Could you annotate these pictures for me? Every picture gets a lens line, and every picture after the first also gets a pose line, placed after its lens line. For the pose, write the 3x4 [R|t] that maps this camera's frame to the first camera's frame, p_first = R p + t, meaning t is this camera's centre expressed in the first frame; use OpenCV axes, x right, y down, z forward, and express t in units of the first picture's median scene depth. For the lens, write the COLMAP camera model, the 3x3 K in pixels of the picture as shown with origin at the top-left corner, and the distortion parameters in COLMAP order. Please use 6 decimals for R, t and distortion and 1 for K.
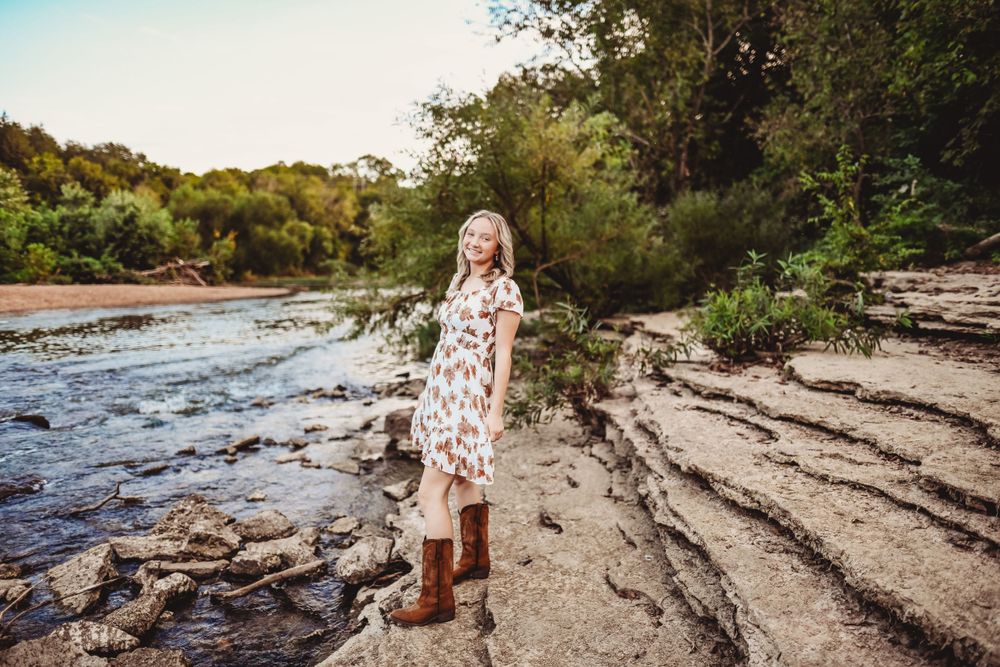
lens RADIAL K [[689.8, 0, 488.6], [0, 689.8, 350.5], [0, 0, 1]] dist [-0.049642, 0.032265]
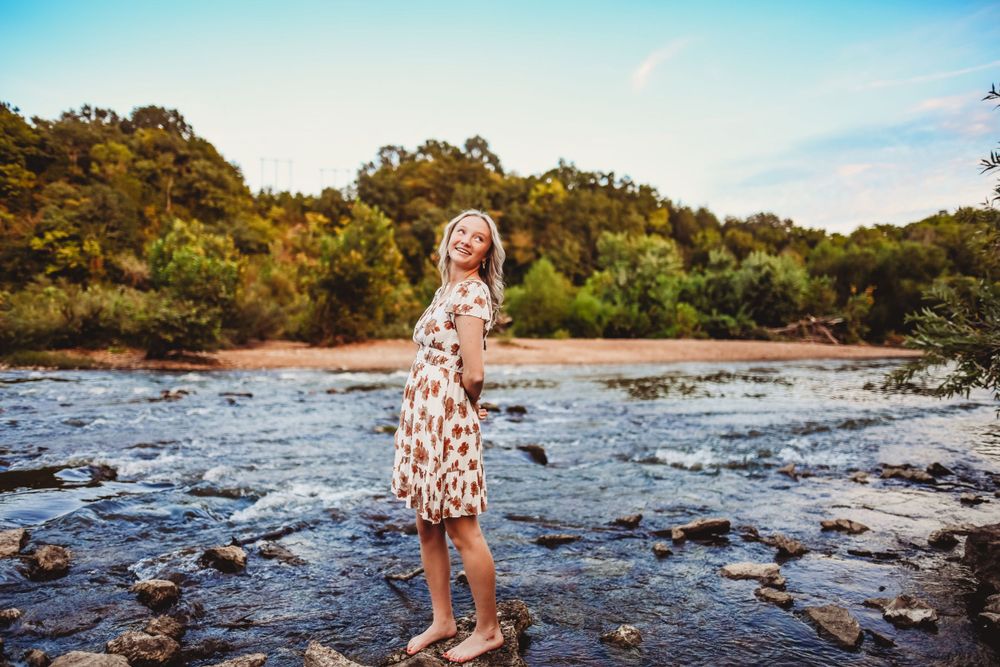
lens RADIAL K [[689.8, 0, 499.9], [0, 689.8, 333.6], [0, 0, 1]] dist [-0.049642, 0.032265]
pose [[0.646510, 0.001088, -0.762904, 0.004740], [-0.089510, 0.993200, -0.074437, 0.015022], [0.757636, 0.116412, 0.642212, 0.317076]]
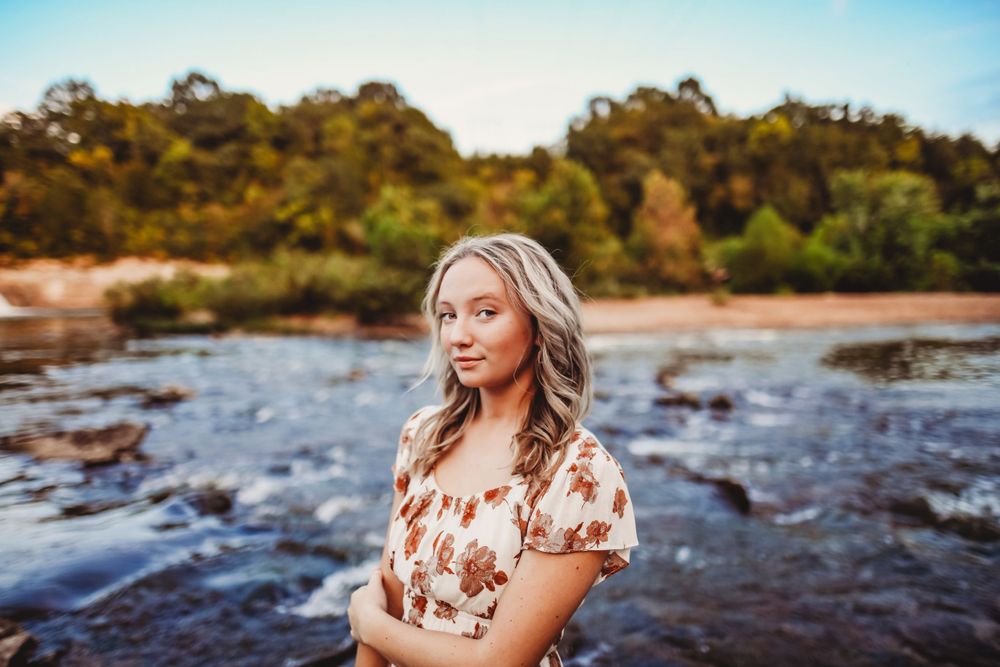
lens RADIAL K [[689.8, 0, 494.4], [0, 689.8, 318.7], [0, 0, 1]] dist [-0.049642, 0.032265]
pose [[0.377135, 0.033966, -0.925535, -0.139719], [-0.089781, 0.995962, -0.000034, -0.050611], [0.921797, 0.083108, 0.378661, 0.482210]]
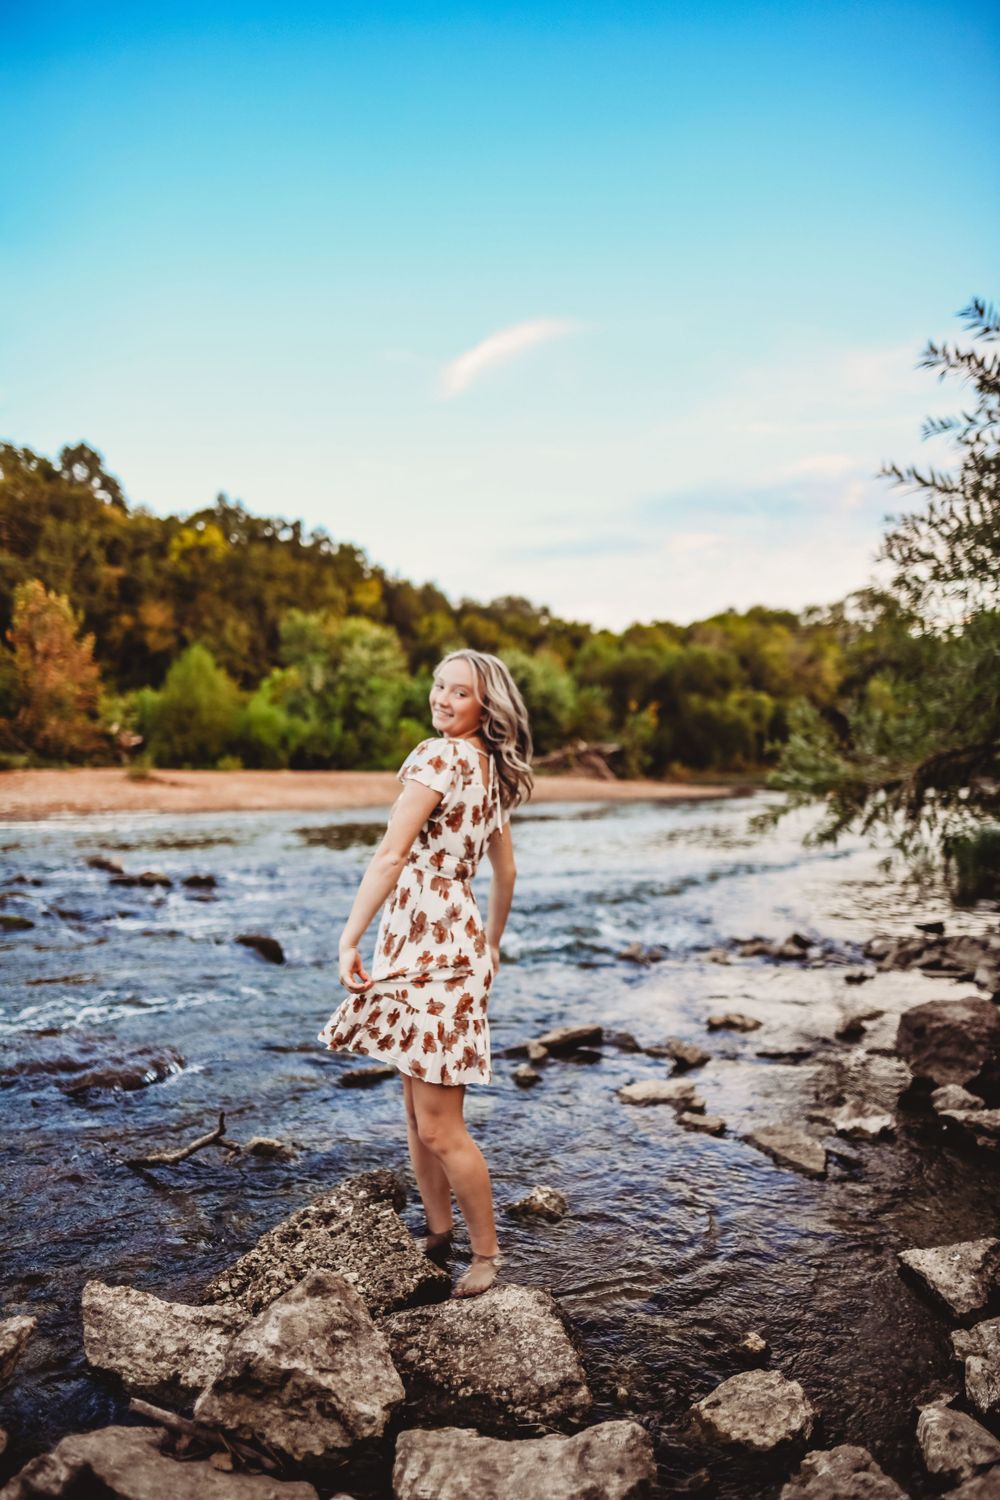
lens RADIAL K [[1034.7, 0, 500.7], [0, 1034.7, 752.3], [0, 0, 1]] dist [-0.049642, 0.032265]
pose [[0.874100, 0.001344, -0.485744, -0.049310], [-0.064591, 0.991437, -0.113489, 0.020736], [0.481432, 0.130575, 0.866702, 0.272509]]
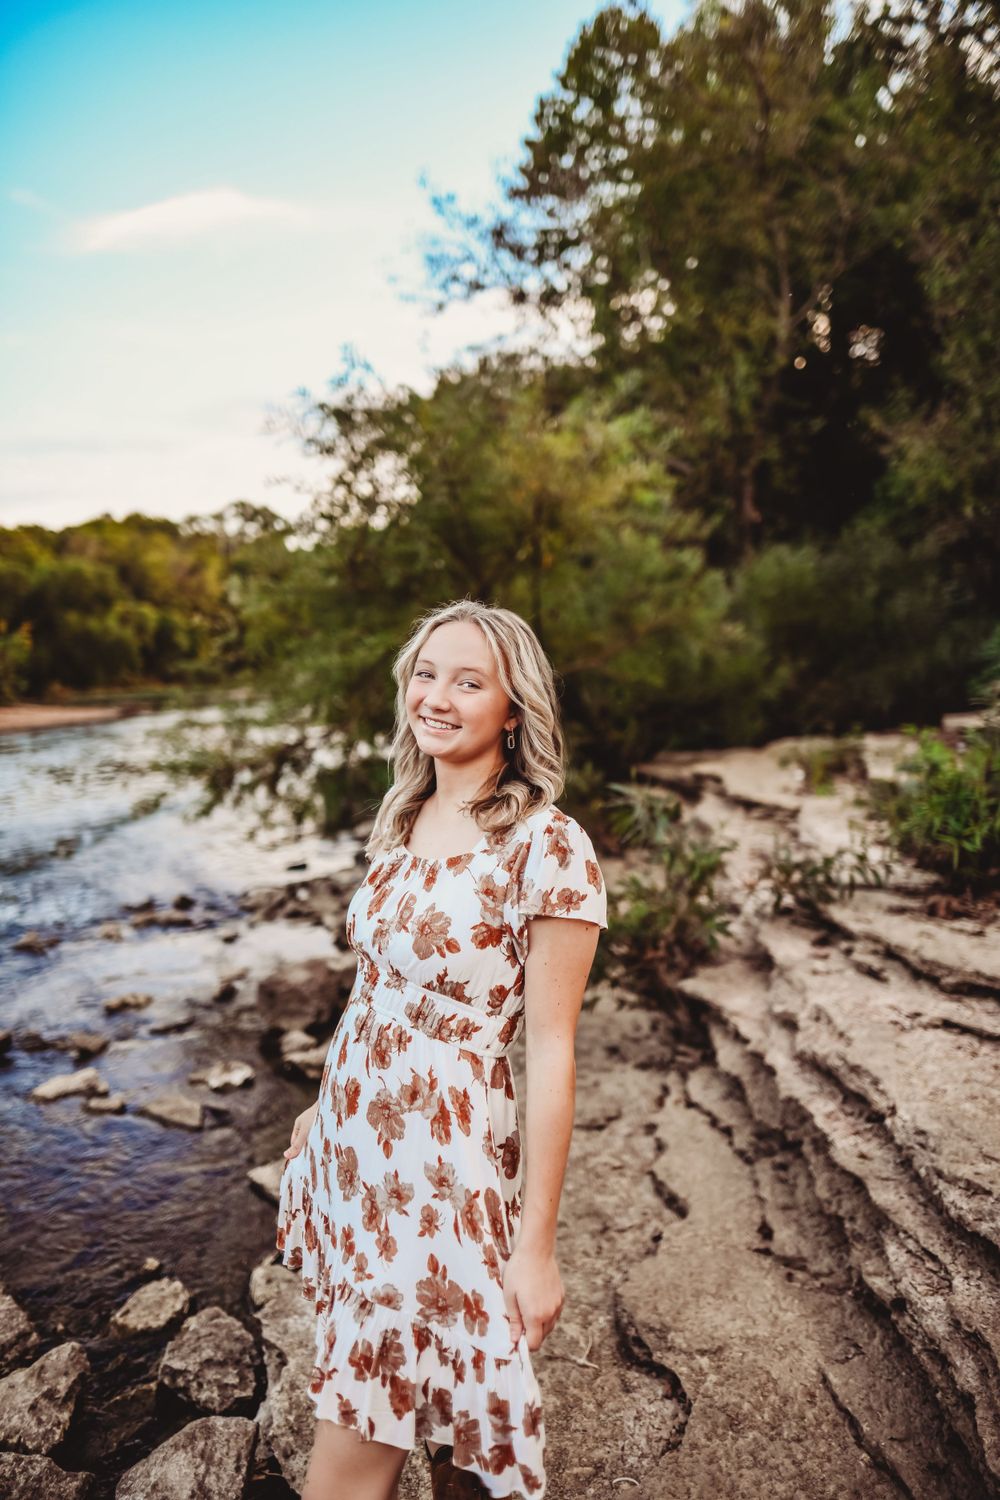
lens RADIAL K [[1034.7, 0, 512.2], [0, 1034.7, 742.4], [0, 0, 1]] dist [-0.049642, 0.032265]
pose [[0.996461, -0.034154, 0.076811, -0.008837], [0.037530, 0.998372, -0.042951, -0.035289], [-0.075219, 0.045682, 0.996120, 0.153199]]
